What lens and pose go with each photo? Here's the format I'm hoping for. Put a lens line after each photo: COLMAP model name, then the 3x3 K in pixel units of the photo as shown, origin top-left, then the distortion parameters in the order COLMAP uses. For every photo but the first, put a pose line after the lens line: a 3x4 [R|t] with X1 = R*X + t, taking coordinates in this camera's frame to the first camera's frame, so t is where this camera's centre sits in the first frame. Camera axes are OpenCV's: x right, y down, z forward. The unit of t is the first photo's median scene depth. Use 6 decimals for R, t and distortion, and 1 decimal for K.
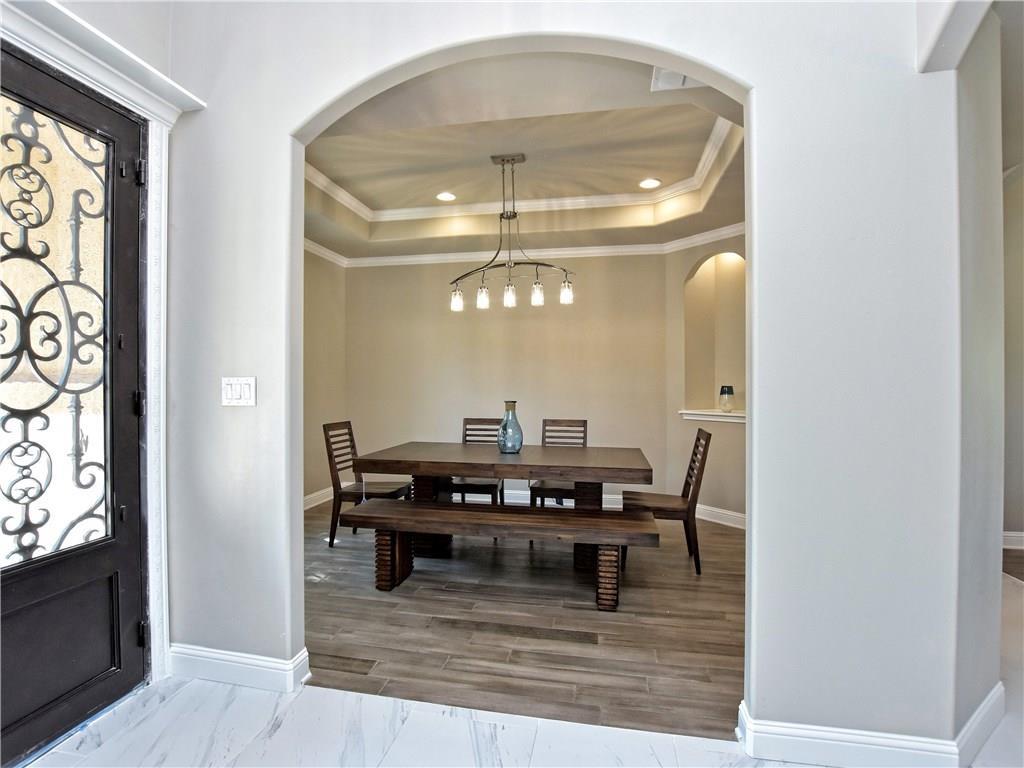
lens RADIAL K [[512.6, 0, 508.4], [0, 512.6, 382.8], [0, 0, 1]] dist [-0.032811, 0.001354]
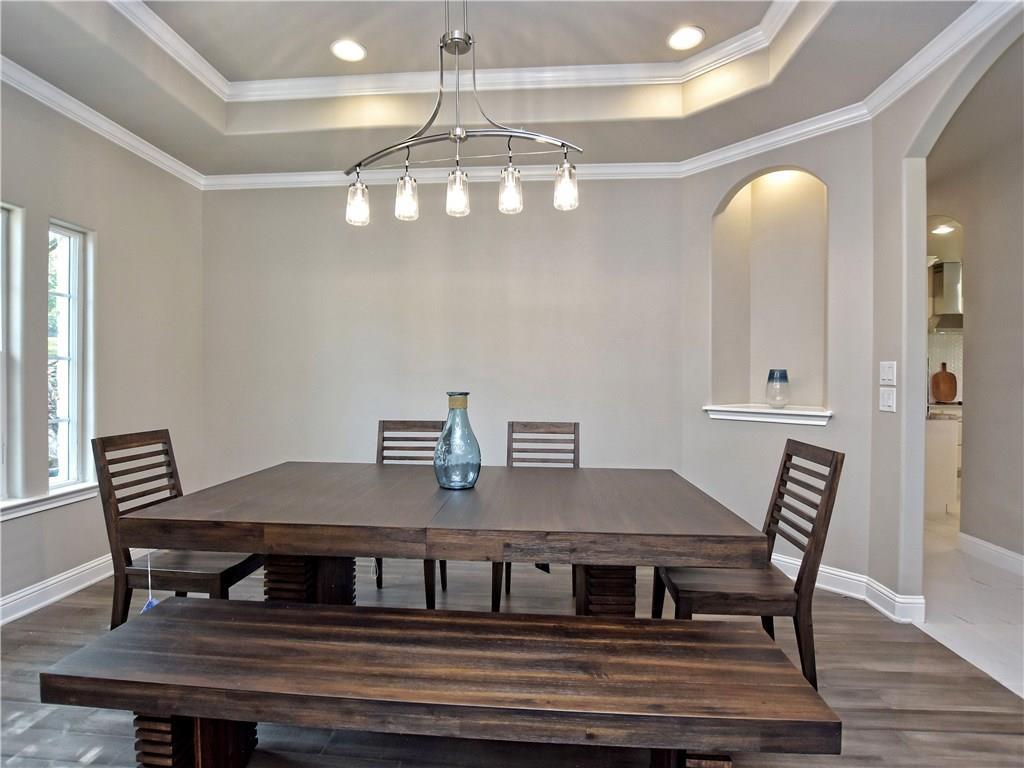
lens RADIAL K [[512.6, 0, 507.7], [0, 512.6, 380.1], [0, 0, 1]] dist [-0.032811, 0.001354]
pose [[0.993117, 0.000319, 0.117128, -0.007487], [-0.001574, 0.999942, 0.010629, 0.016341], [-0.117118, -0.010740, 0.993060, 0.443695]]
